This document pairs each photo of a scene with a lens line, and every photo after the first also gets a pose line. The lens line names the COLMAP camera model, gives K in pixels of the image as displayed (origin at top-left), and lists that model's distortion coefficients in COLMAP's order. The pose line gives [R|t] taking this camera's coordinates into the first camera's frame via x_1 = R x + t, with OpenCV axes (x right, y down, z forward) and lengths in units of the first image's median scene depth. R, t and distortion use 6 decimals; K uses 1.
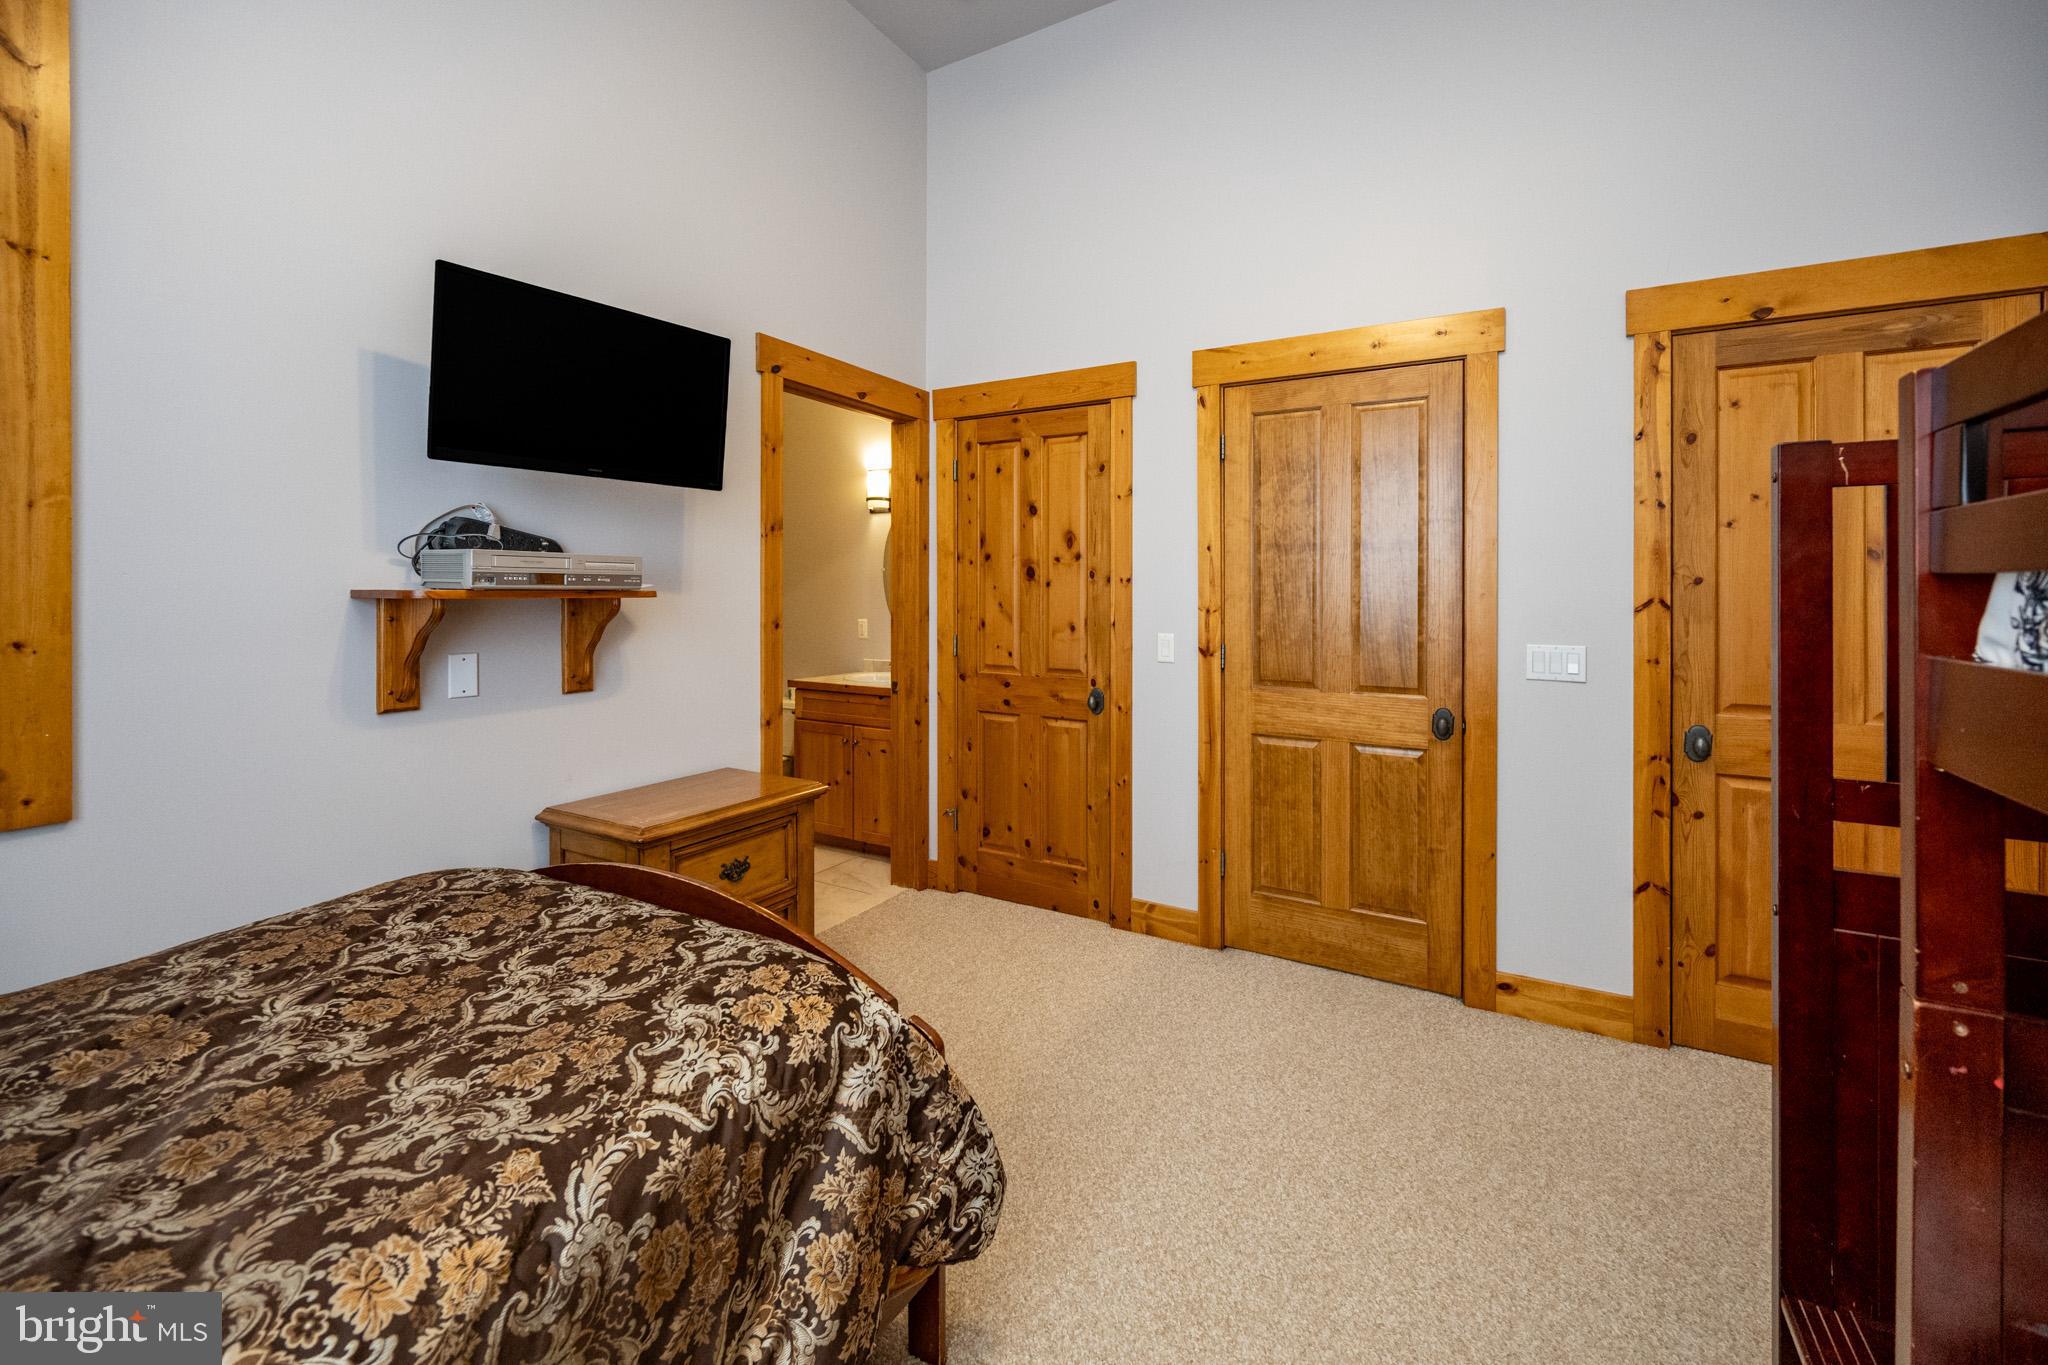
lens RADIAL K [[832.6, 0, 1026.4], [0, 832.6, 590.4], [0, 0, 1]] dist [-0.000221, -0.000022]
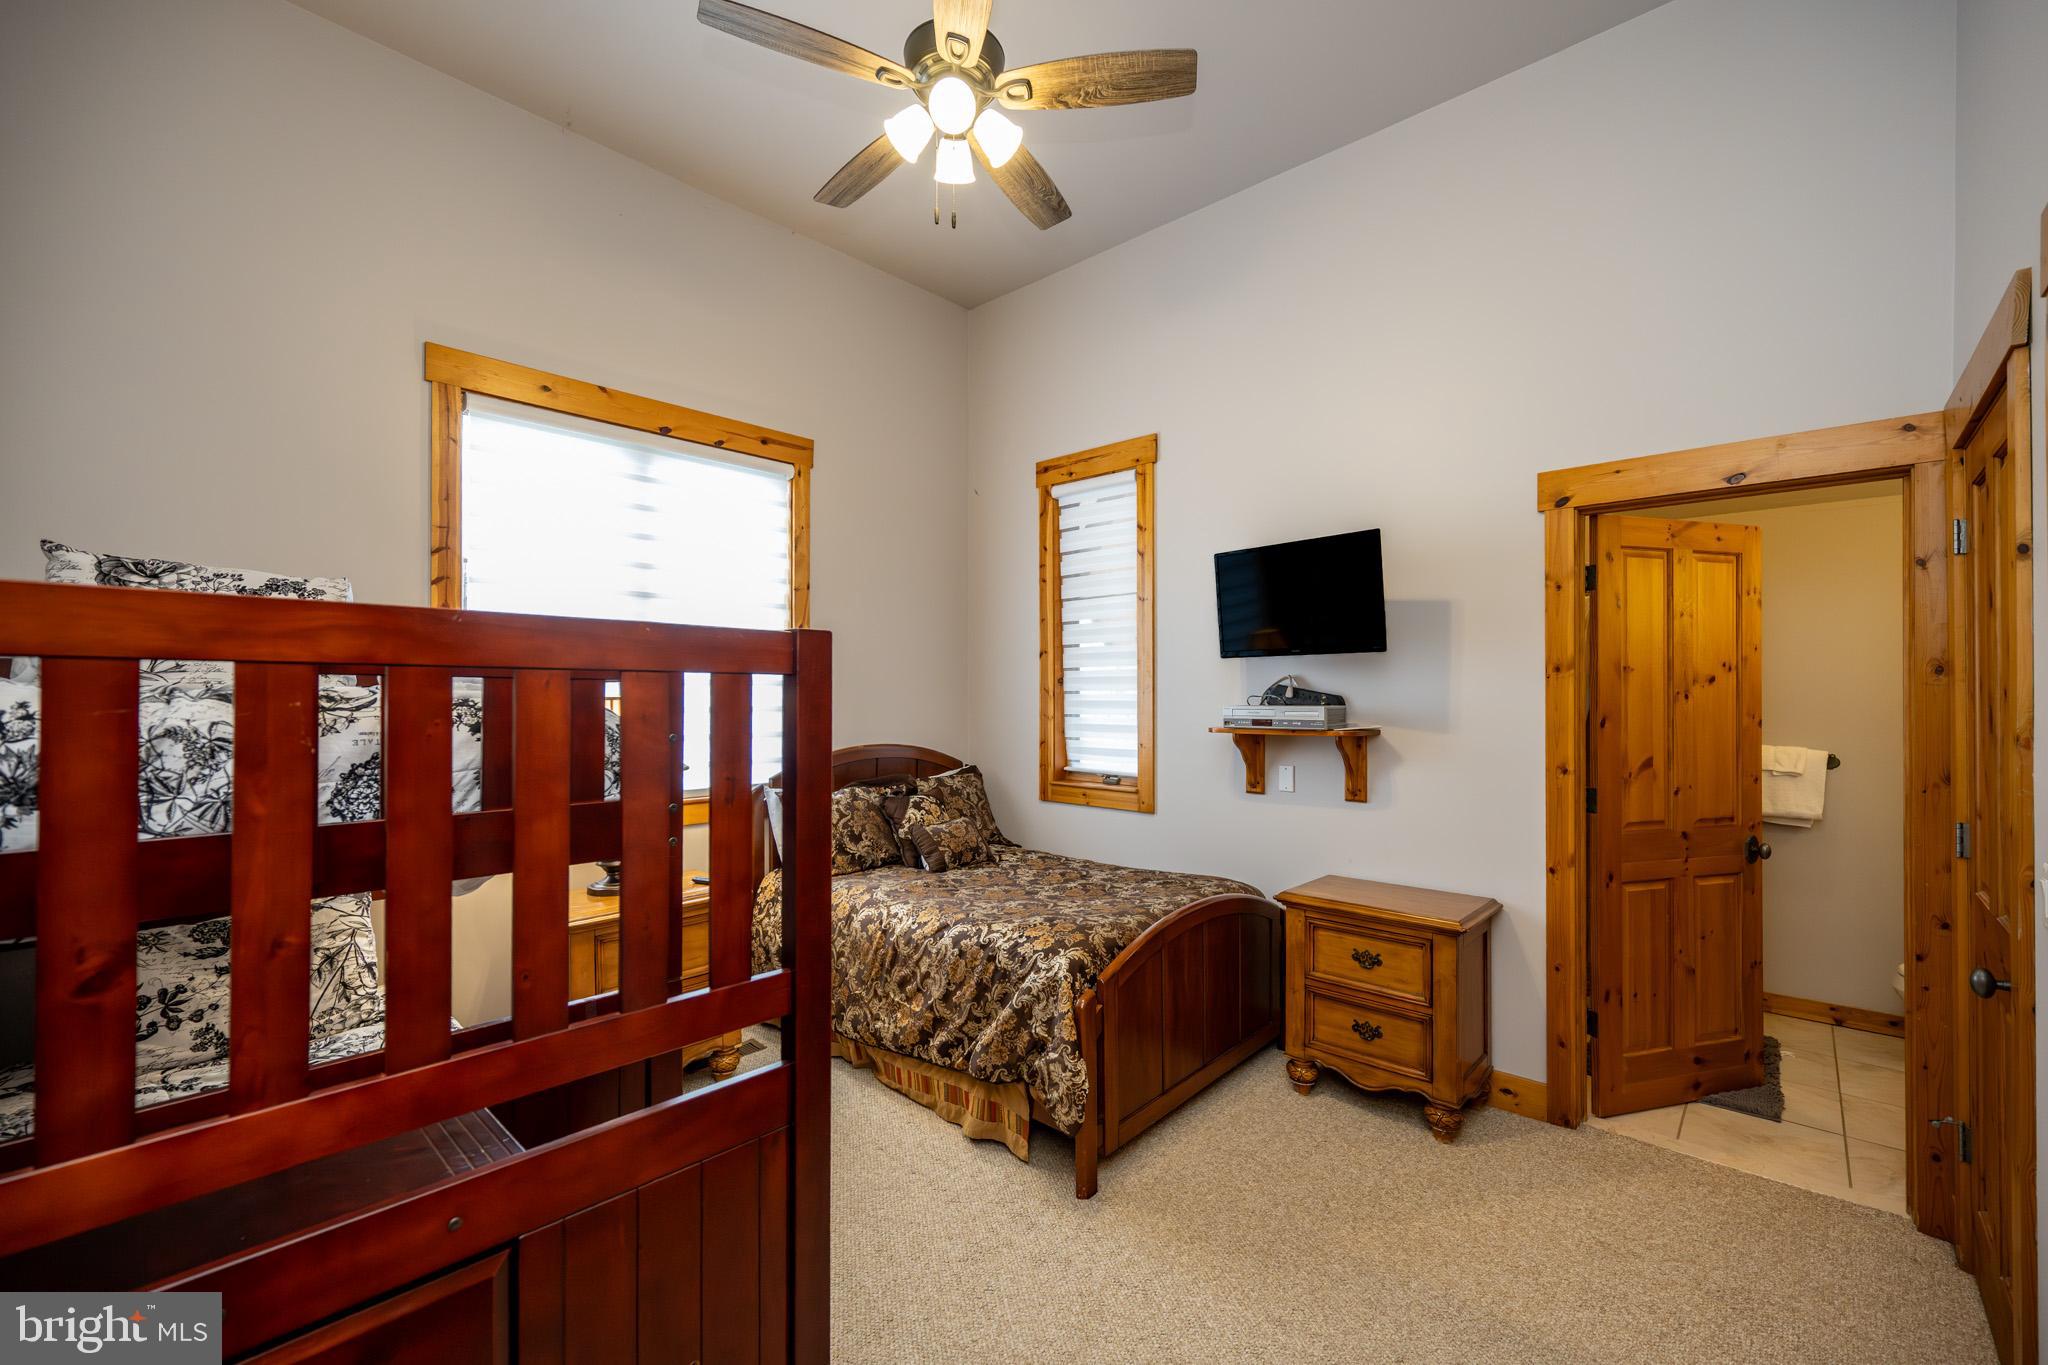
lens RADIAL K [[856.9, 0, 1024.0], [0, 856.9, 682.5], [0, 0, 1]] dist [-0.001299, -0.000107]
pose [[-0.216416, -0.010583, -0.976244, 1.124448], [0.005875, 0.999909, -0.012142, -0.071136], [0.976283, -0.008364, -0.216334, 0.863768]]
